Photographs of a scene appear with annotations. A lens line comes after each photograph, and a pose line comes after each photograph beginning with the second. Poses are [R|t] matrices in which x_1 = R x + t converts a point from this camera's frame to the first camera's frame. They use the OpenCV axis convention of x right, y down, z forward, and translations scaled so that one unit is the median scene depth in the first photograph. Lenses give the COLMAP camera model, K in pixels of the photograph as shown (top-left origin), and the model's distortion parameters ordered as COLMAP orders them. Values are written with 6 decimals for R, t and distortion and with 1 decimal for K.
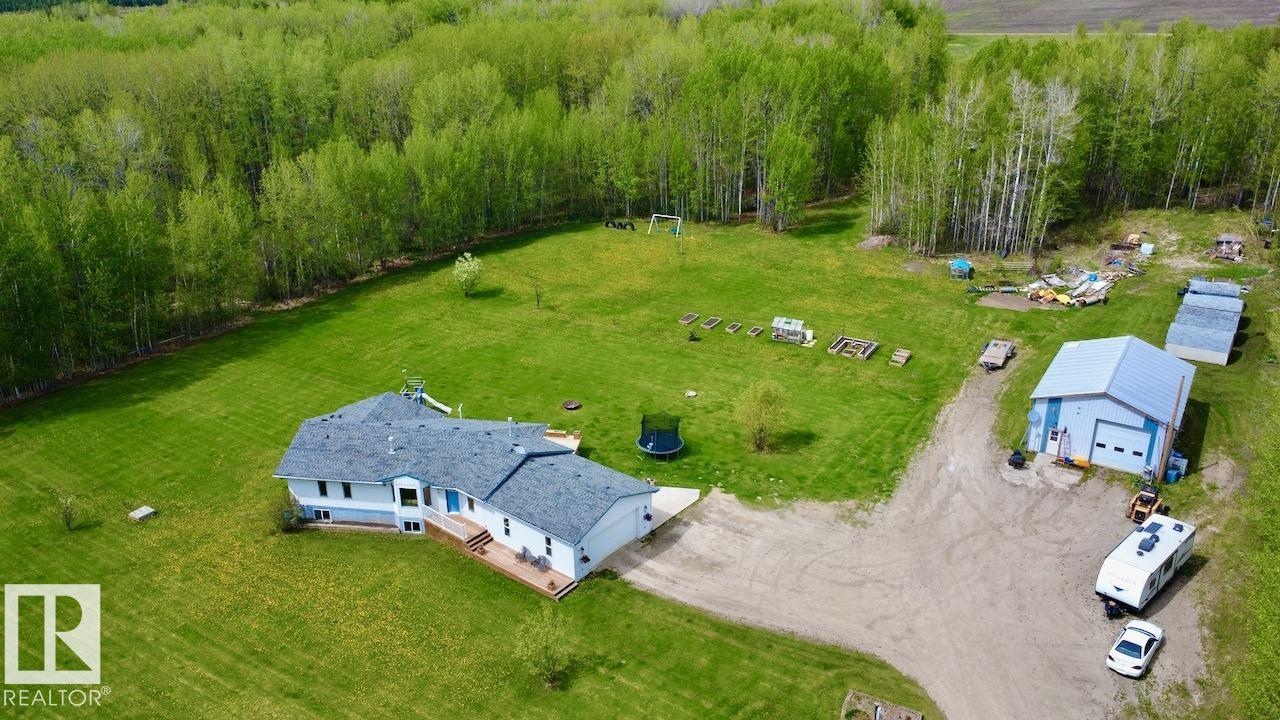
lens RADIAL K [[961.7, 0, 639.4], [0, 961.7, 360.0], [0, 0, 1]] dist [0.004375, -0.004456]
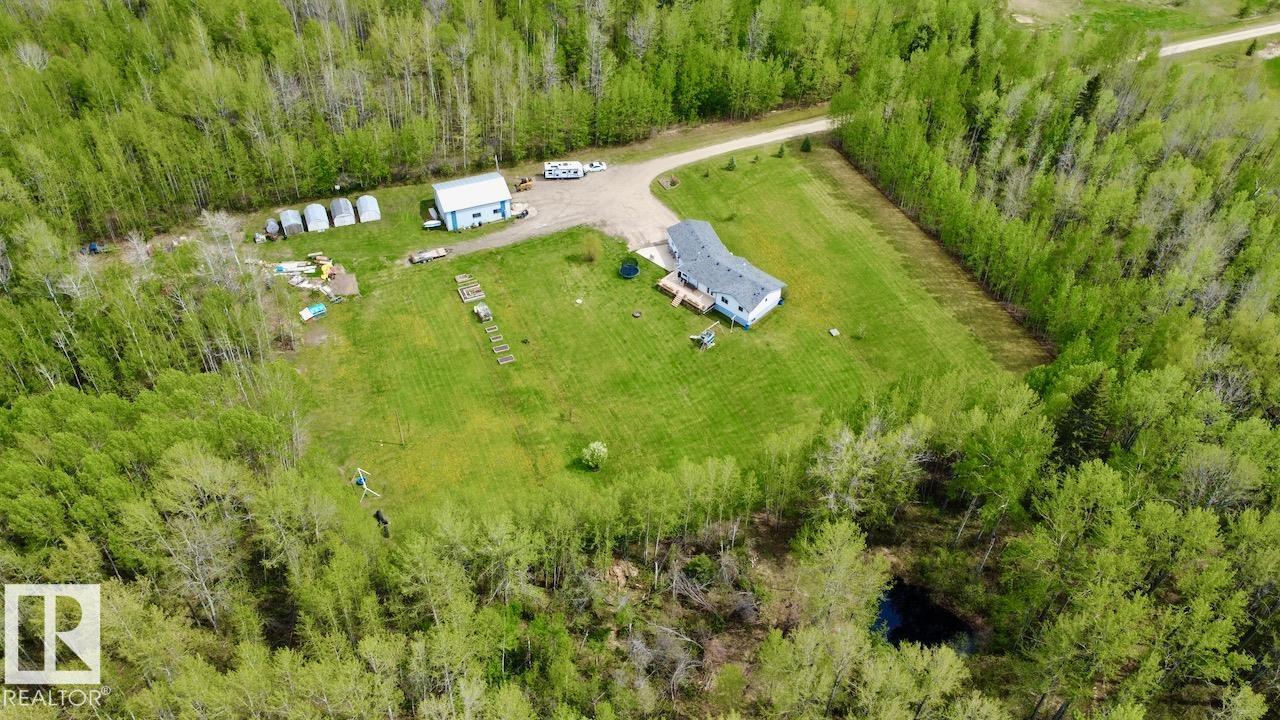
lens RADIAL K [[961.7, 0, 640.8], [0, 961.7, 354.9], [0, 0, 1]] dist [0.004375, -0.004456]
pose [[-0.828497, -0.385234, 0.406433, -0.887023], [0.206153, 0.464995, 0.860977, -1.571464], [-0.520667, 0.797104, -0.305830, 1.619444]]
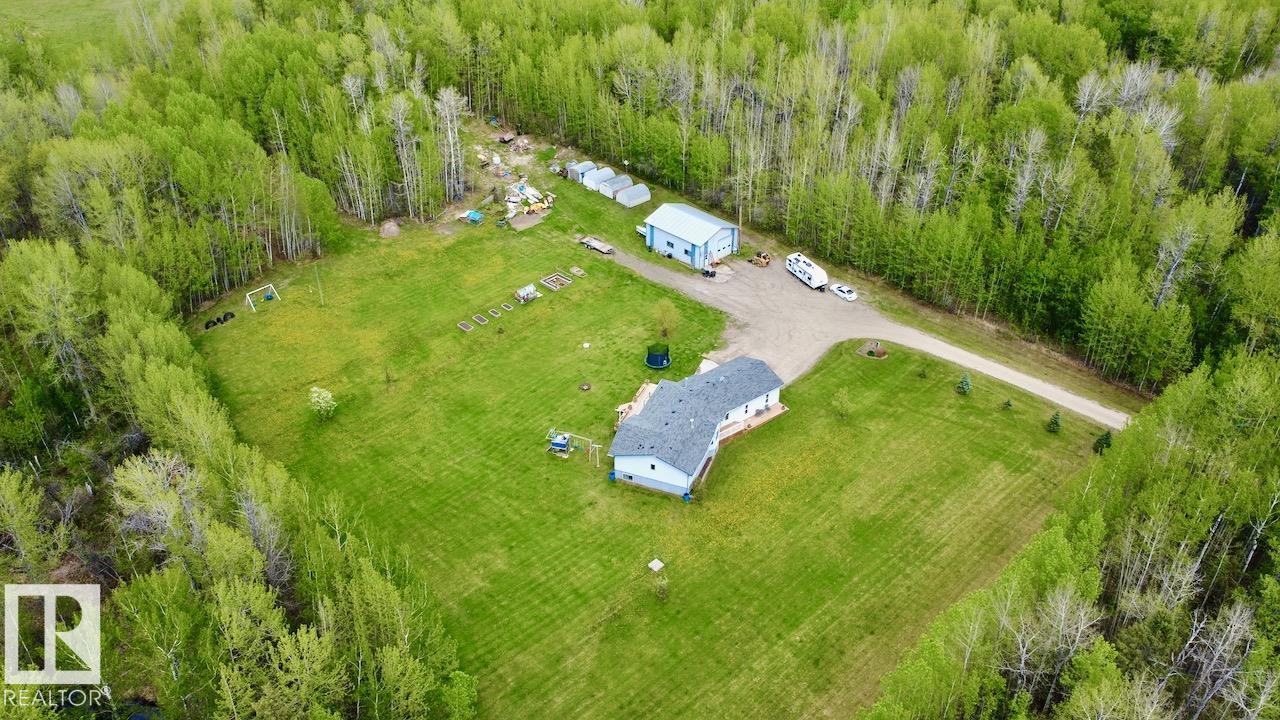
lens RADIAL K [[961.7, 0, 641.3], [0, 961.7, 356.9], [0, 0, 1]] dist [0.004375, -0.004456]
pose [[0.220982, -0.529877, 0.818778, -1.266624], [0.372717, 0.821691, 0.431169, -0.614713], [-0.901248, 0.209893, 0.379073, 0.304789]]
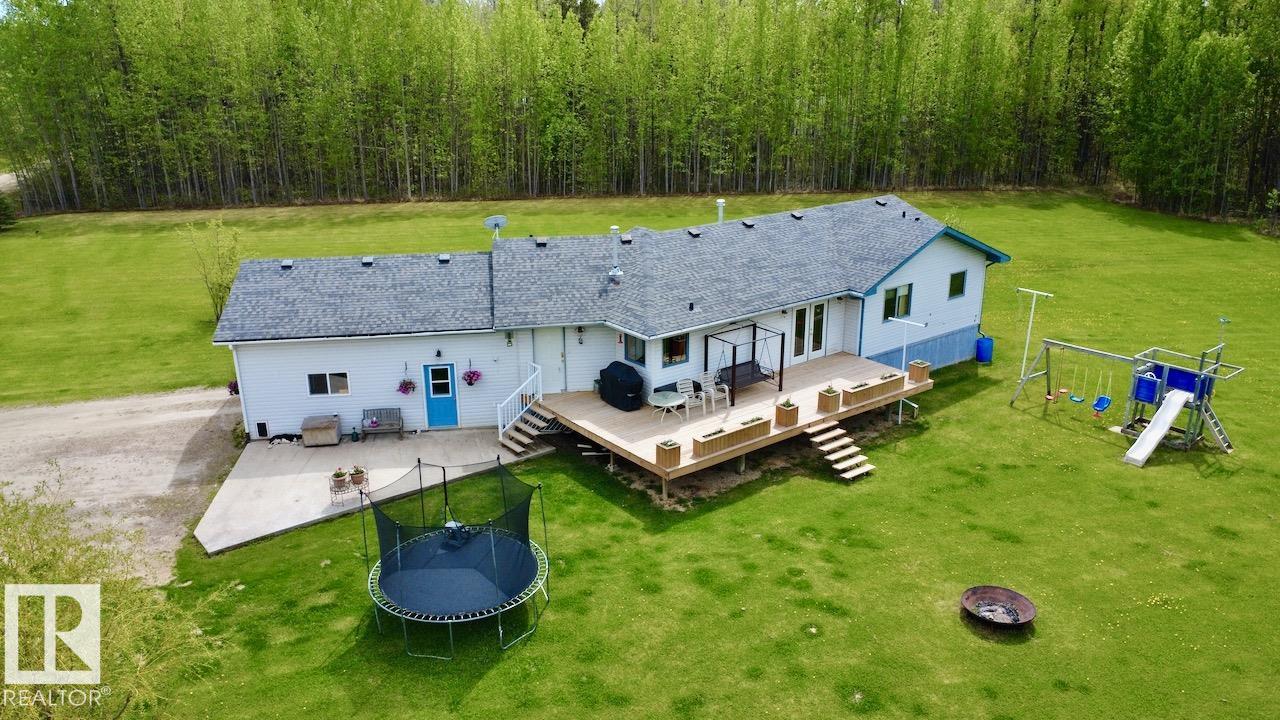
lens RADIAL K [[961.7, 0, 640.8], [0, 961.7, 362.7], [0, 0, 1]] dist [0.004375, -0.004456]
pose [[-0.686121, 0.246055, -0.684613, 0.137077], [-0.271145, 0.786764, 0.554511, -0.108467], [0.675069, 0.566091, -0.473099, 0.987995]]
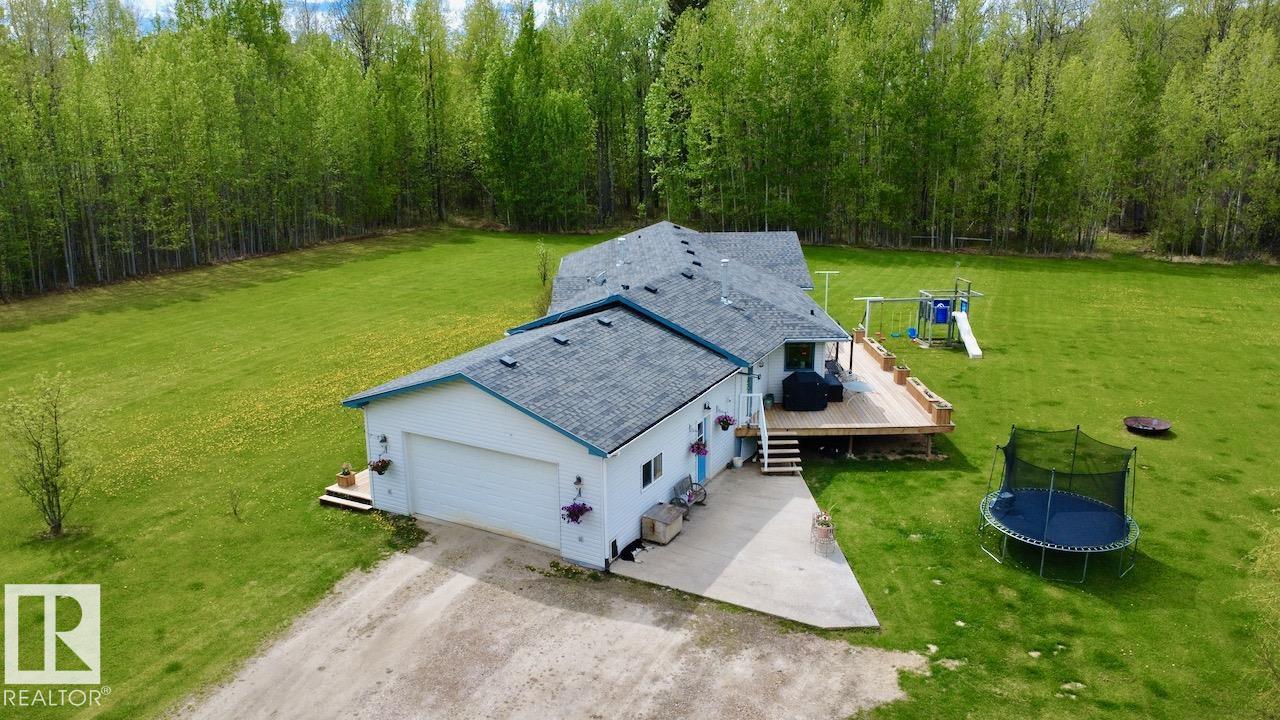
lens RADIAL K [[961.7, 0, 642.4], [0, 961.7, 359.9], [0, 0, 1]] dist [0.004375, -0.004456]
pose [[0.188163, 0.273299, -0.943346, 0.252323], [-0.377073, 0.906995, 0.187556, 0.025320], [0.906869, 0.320419, 0.273717, 0.670028]]
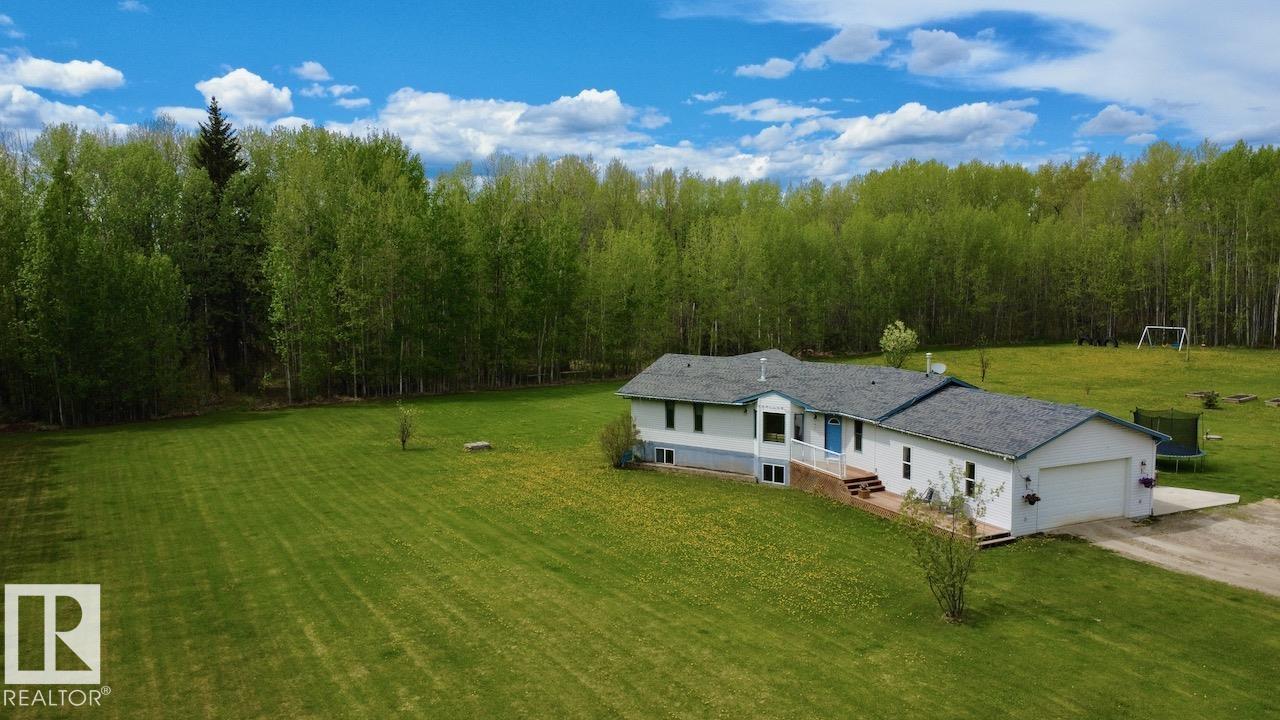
lens RADIAL K [[961.7, 0, 638.3], [0, 961.7, 359.3], [0, 0, 1]] dist [0.004375, -0.004456]
pose [[0.894434, 0.046493, -0.444777, -0.008389], [-0.171589, 0.954135, -0.245325, 0.217320], [0.412971, 0.295746, 0.861388, 0.239382]]
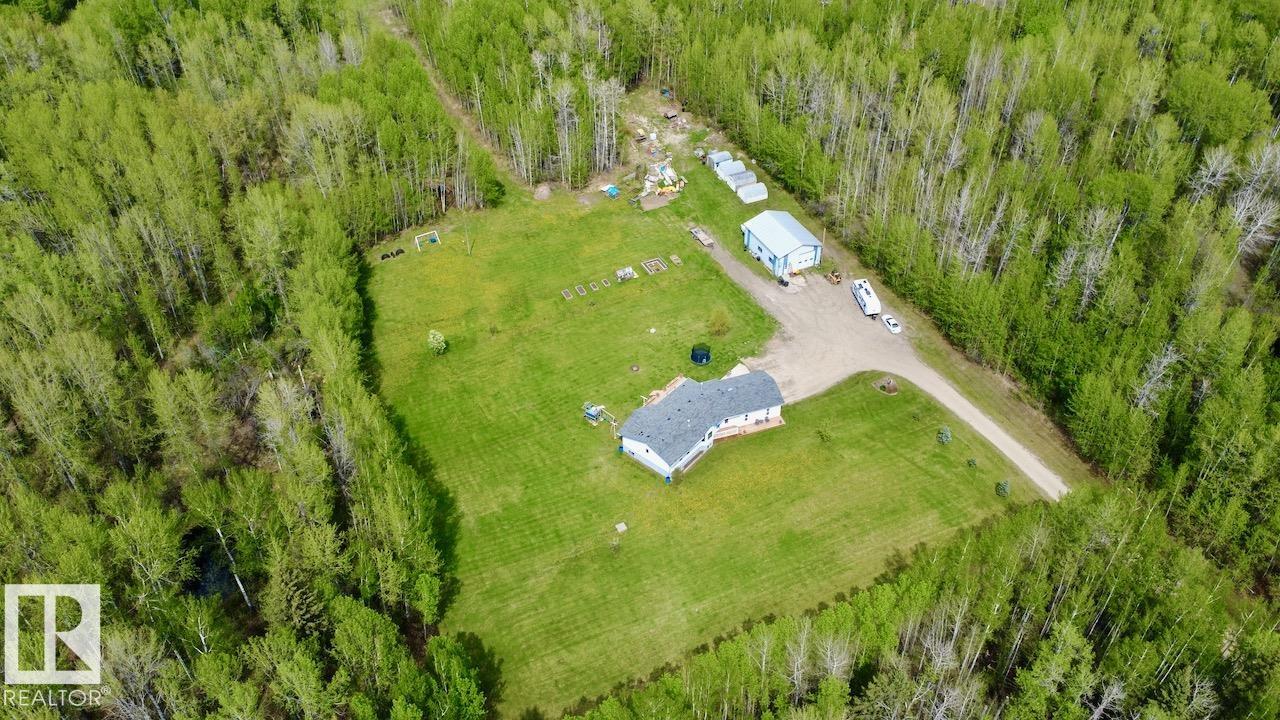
lens RADIAL K [[961.7, 0, 642.2], [0, 961.7, 359.5], [0, 0, 1]] dist [0.004375, -0.004456]
pose [[0.522862, -0.551326, 0.650119, -1.277905], [0.327575, 0.834071, 0.443870, -0.801260], [-0.786962, -0.019120, 0.616705, -0.204586]]
